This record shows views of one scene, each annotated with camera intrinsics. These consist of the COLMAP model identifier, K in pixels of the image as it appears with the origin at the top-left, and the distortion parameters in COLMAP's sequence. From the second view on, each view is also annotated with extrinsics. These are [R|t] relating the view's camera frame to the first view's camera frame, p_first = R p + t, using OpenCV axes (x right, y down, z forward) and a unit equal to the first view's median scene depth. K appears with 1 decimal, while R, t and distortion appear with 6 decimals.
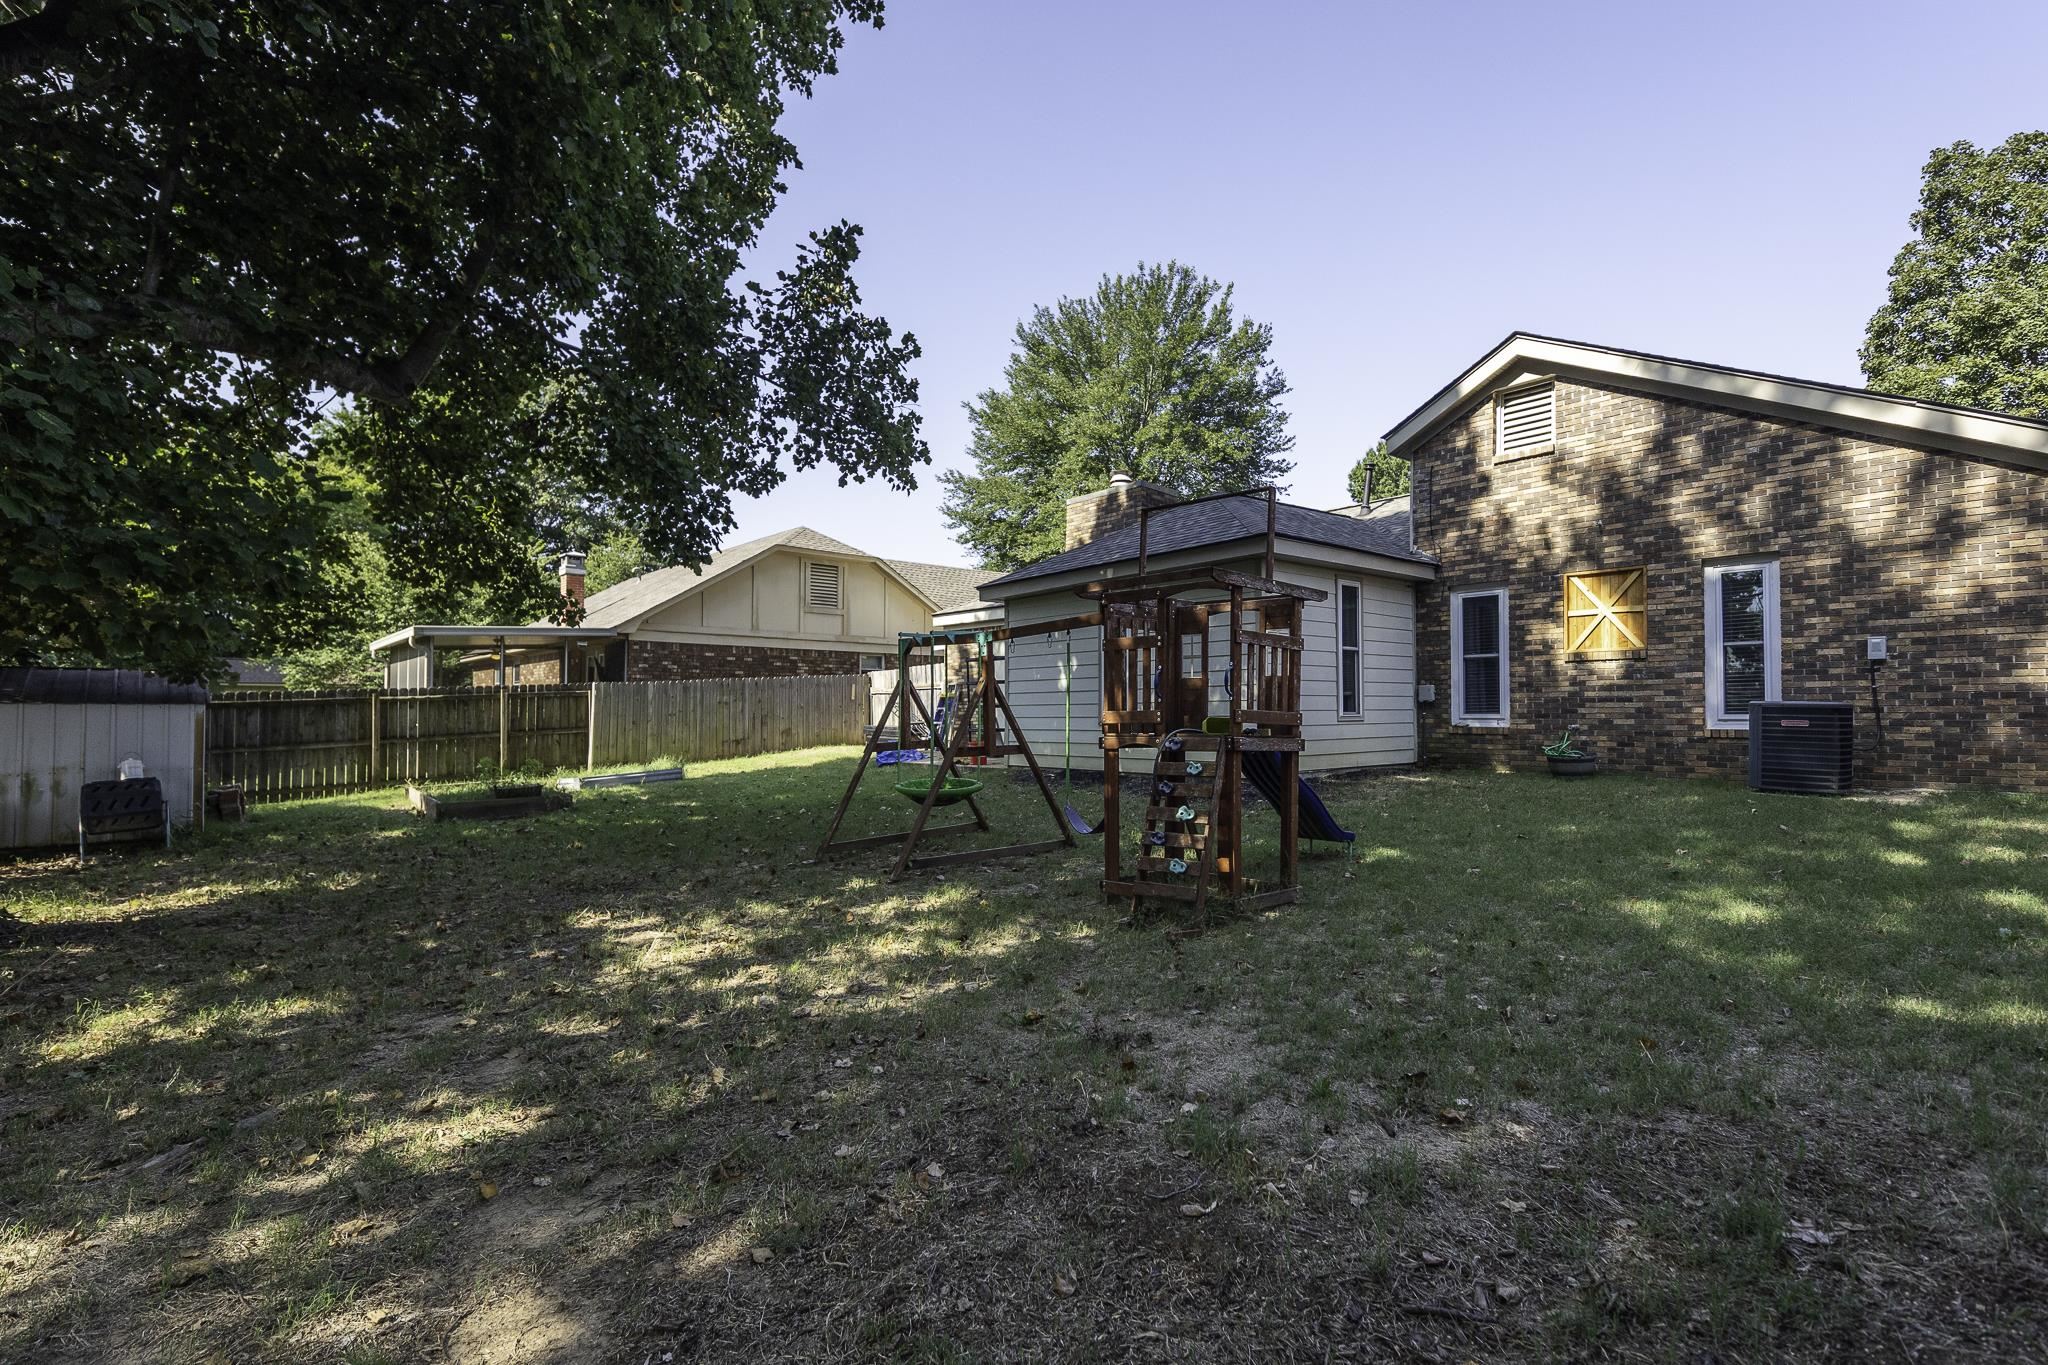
lens RADIAL K [[976.4, 0, 1013.7], [0, 976.4, 680.2], [0, 0, 1]] dist [0.060566, -0.026513]
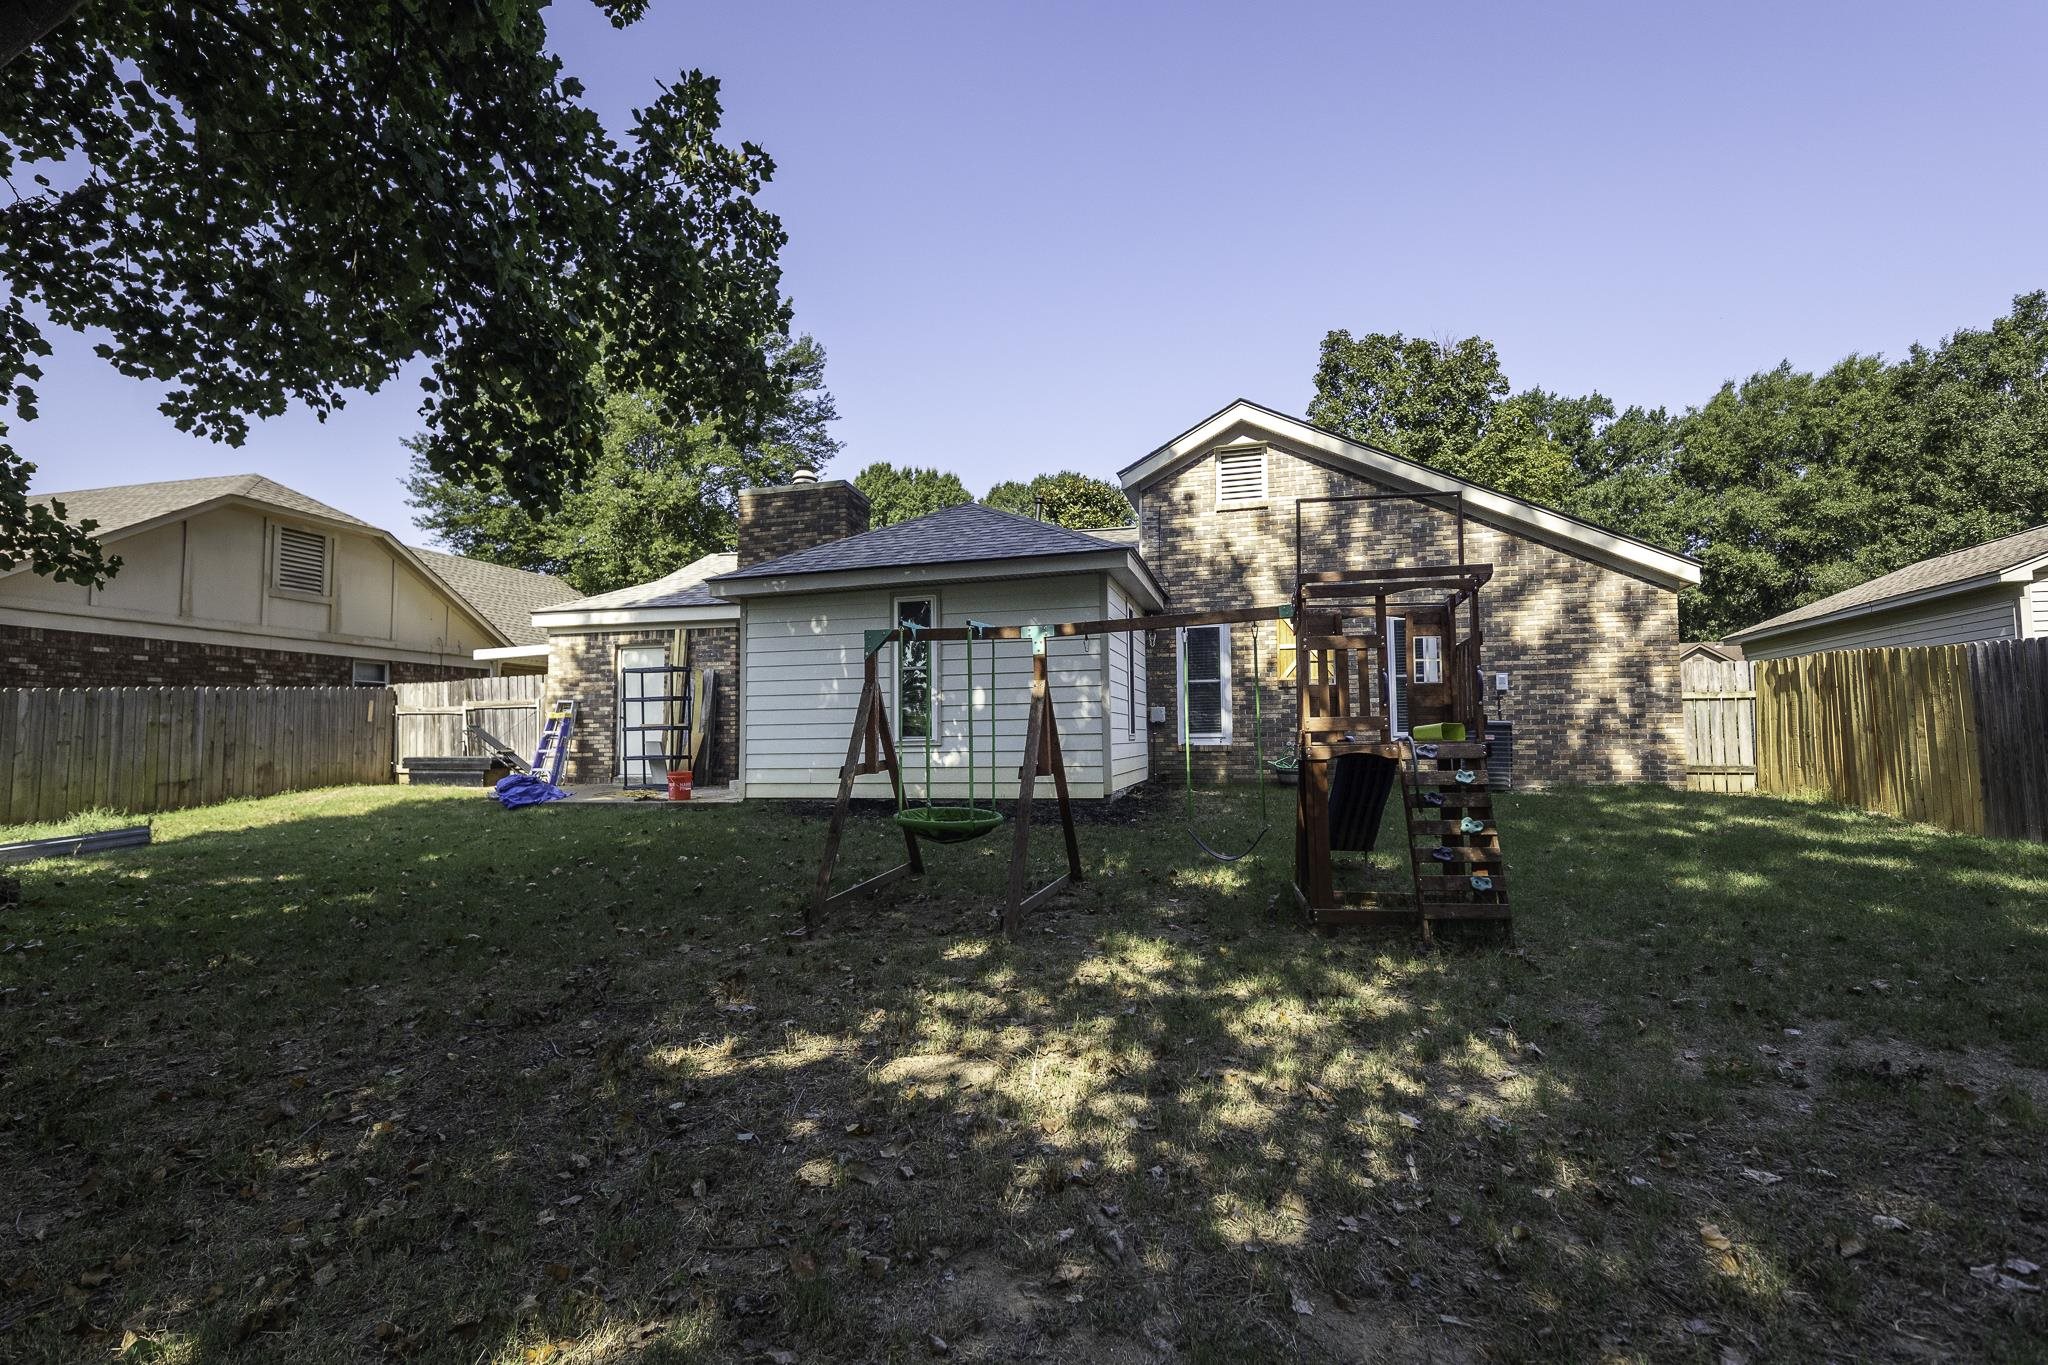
lens RADIAL K [[976.4, 0, 1013.7], [0, 976.4, 680.2], [0, 0, 1]] dist [0.060566, -0.026513]
pose [[0.824510, 0.031797, 0.564954, -0.329994], [-0.012759, 0.999211, -0.037617, 0.018739], [-0.565704, 0.023808, 0.824265, 0.216190]]
